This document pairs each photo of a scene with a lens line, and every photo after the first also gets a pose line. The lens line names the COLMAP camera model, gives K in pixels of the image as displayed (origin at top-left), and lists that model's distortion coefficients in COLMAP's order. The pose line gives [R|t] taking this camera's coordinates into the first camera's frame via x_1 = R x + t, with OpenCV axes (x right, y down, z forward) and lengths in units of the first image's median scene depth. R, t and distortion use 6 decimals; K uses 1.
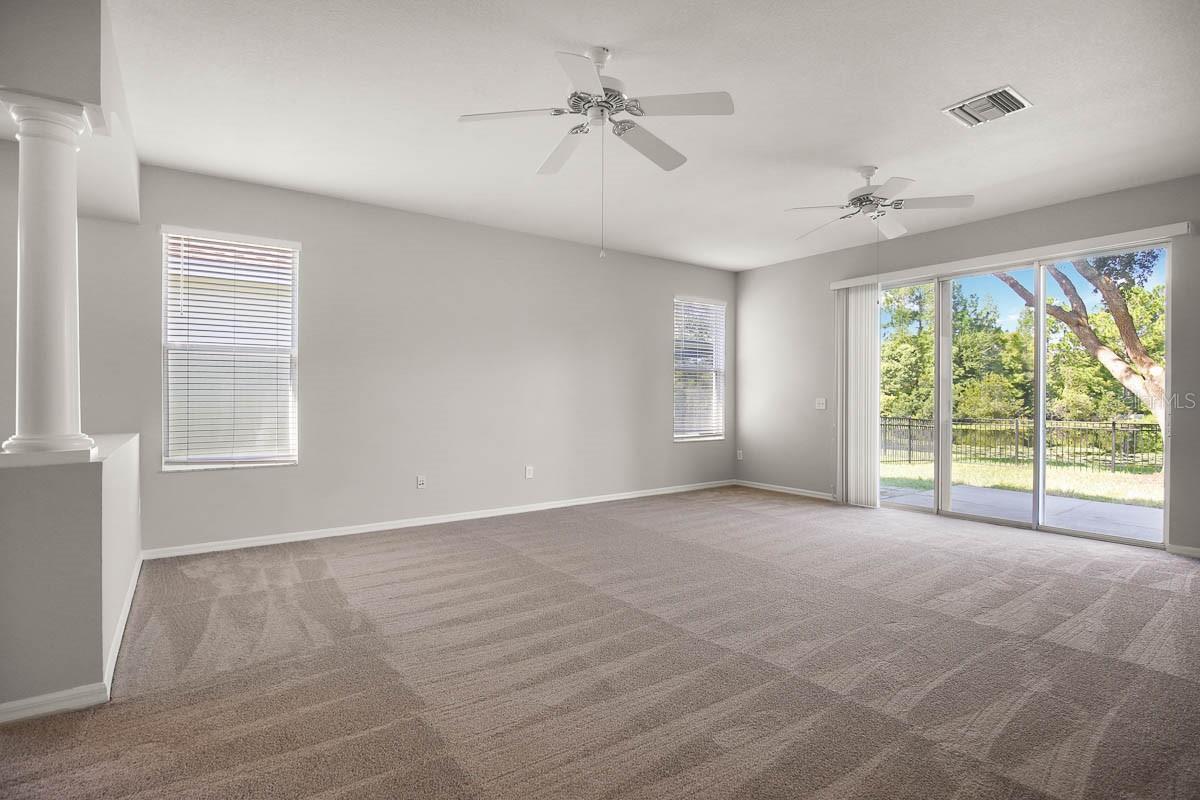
lens RADIAL K [[594.3, 0, 600.0], [0, 594.3, 400.0], [0, 0, 1]] dist [-0.014678, -0.000255]
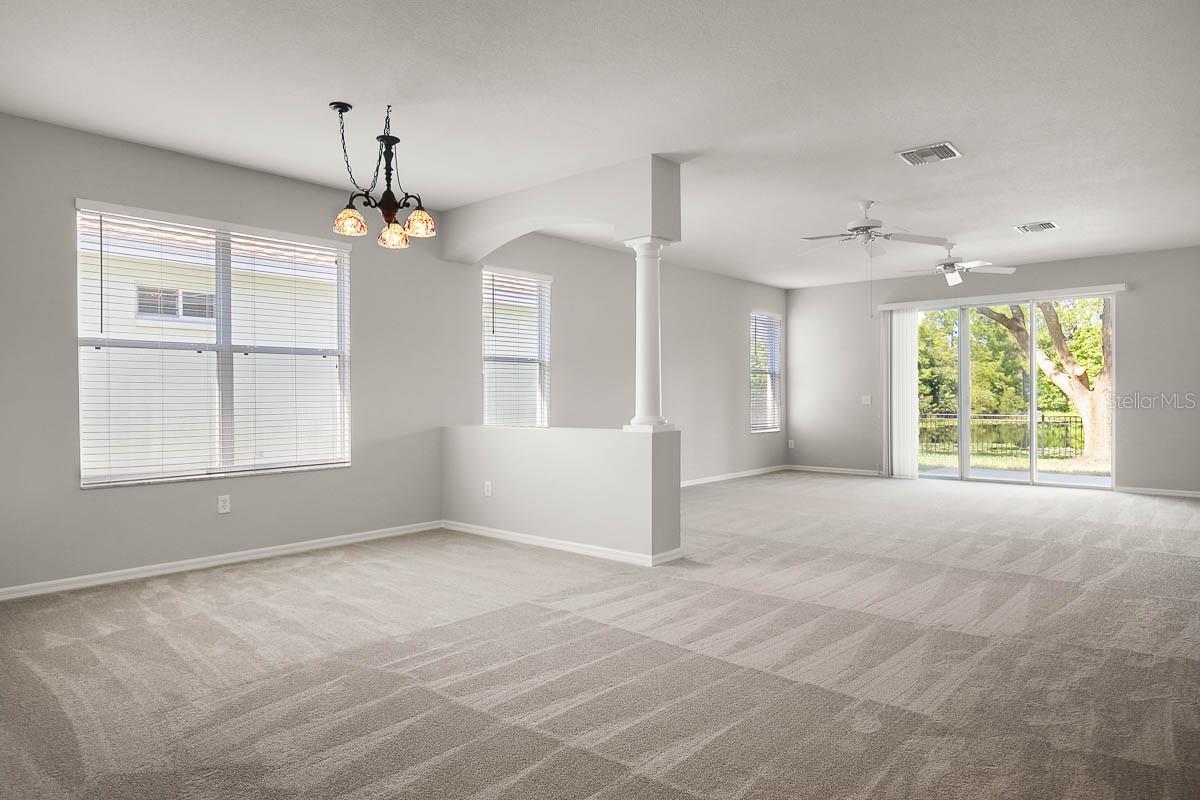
lens RADIAL K [[745.2, 0, 600.0], [0, 745.2, 400.0], [0, 0, 1]] dist [-0.002846, -0.000171]
pose [[0.975948, -0.009659, 0.217790, -0.058642], [0.009963, 0.999950, -0.000297, 0.000166], [-0.217777, 0.002460, 0.975995, -0.046868]]
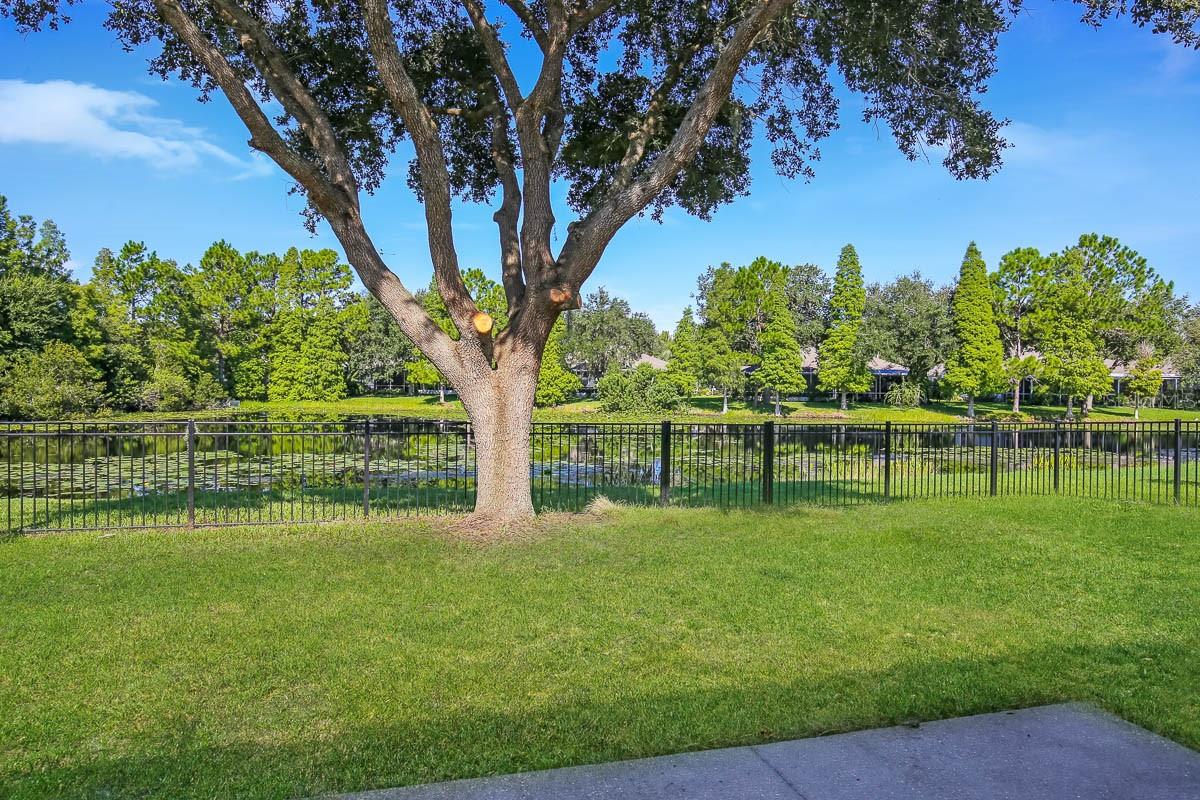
lens RADIAL K [[756.0, 0, 600.0], [0, 756.0, 400.0], [0, 0, 1]] dist [0.000291, -0.000859]
pose [[0.341089, -0.016776, 0.939881, 0.077474], [-0.003864, 0.999807, 0.019248, 0.000540], [-0.940023, -0.010196, 0.340959, 0.144653]]
